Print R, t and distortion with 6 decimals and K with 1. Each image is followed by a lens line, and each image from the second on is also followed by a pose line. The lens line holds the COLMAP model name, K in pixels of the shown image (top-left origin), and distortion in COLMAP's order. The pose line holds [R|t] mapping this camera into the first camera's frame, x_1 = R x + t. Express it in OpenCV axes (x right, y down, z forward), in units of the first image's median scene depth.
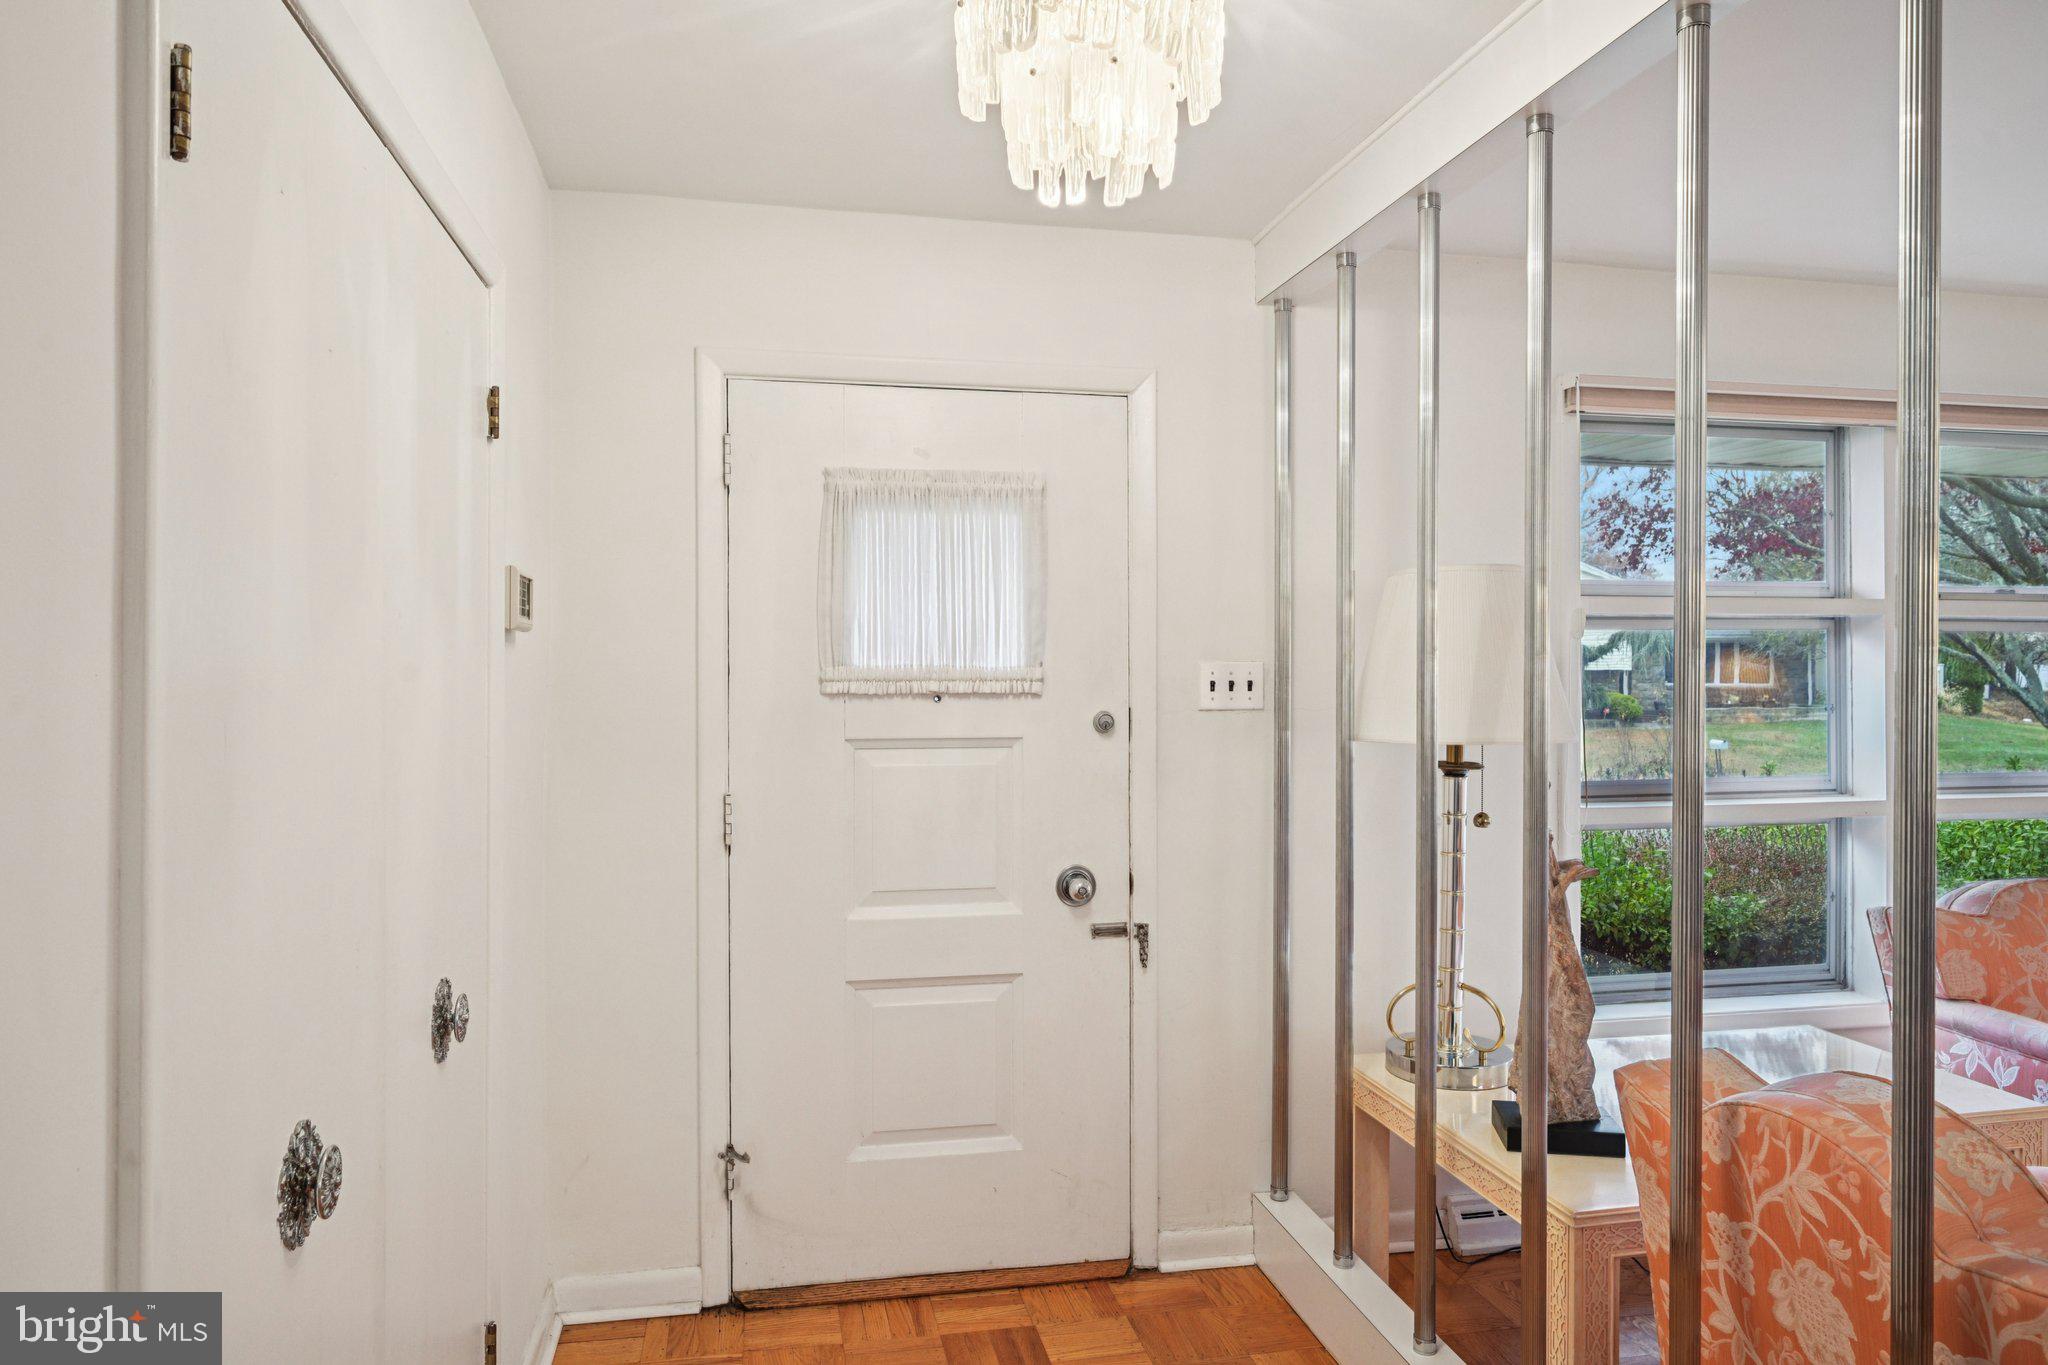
lens RADIAL K [[1315.2, 0, 1025.0], [0, 1315.2, 672.8], [0, 0, 1]] dist [0.033019, 0.000178]
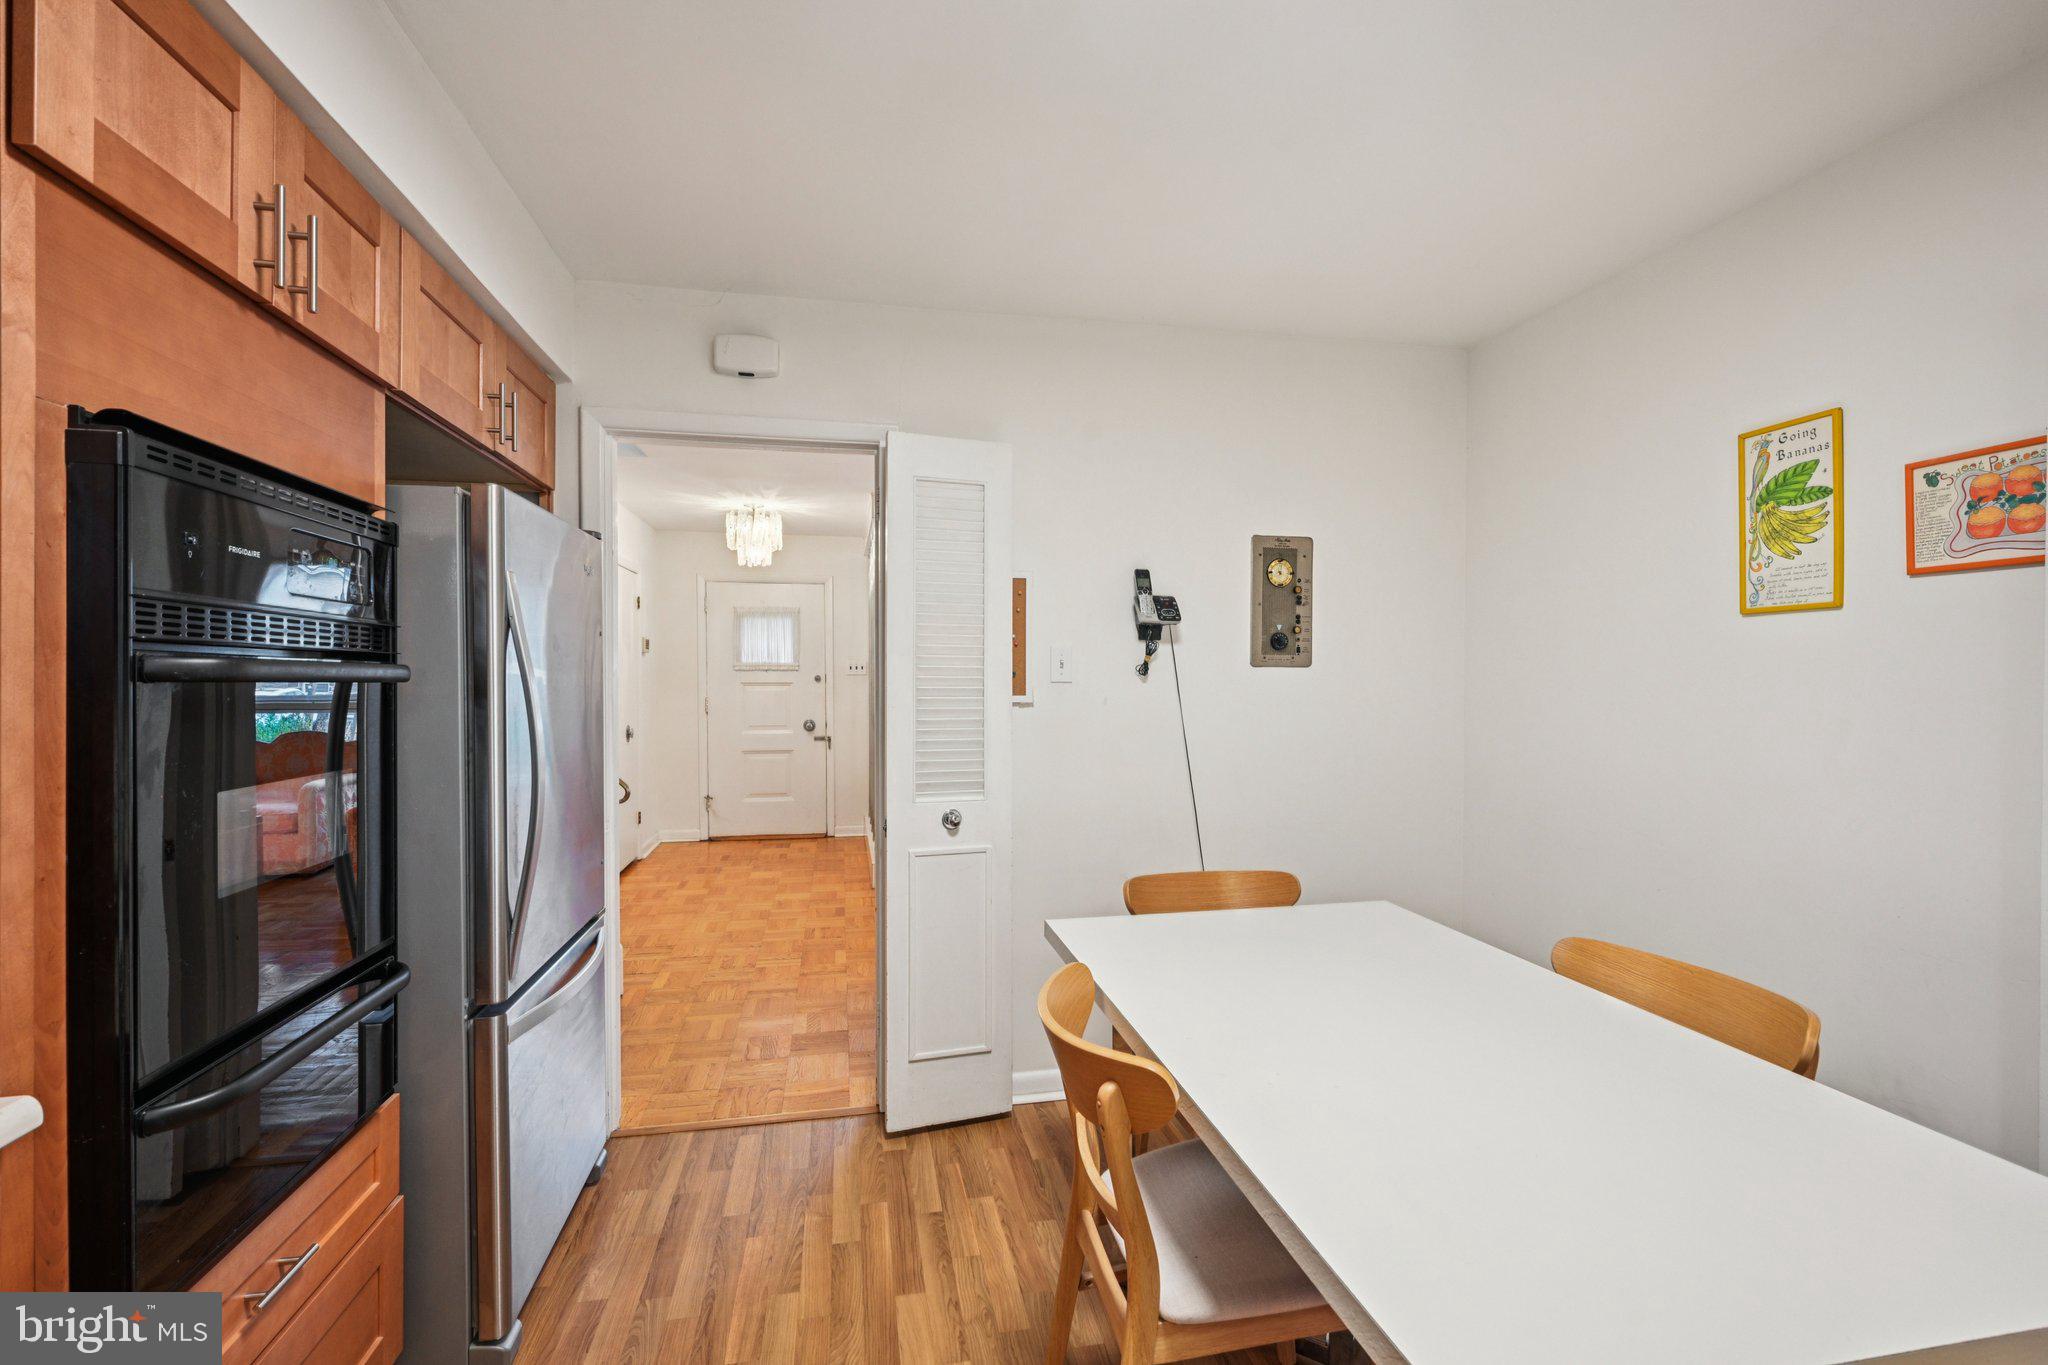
lens RADIAL K [[915.9, 0, 1023.0], [0, 915.9, 677.1], [0, 0, 1]] dist [-0.000609, 0.001055]
pose [[0.999959, -0.000565, -0.008990, 0.636187], [0.000597, 0.999994, 0.003548, 0.027134], [0.008988, -0.003553, 0.999953, -1.435153]]
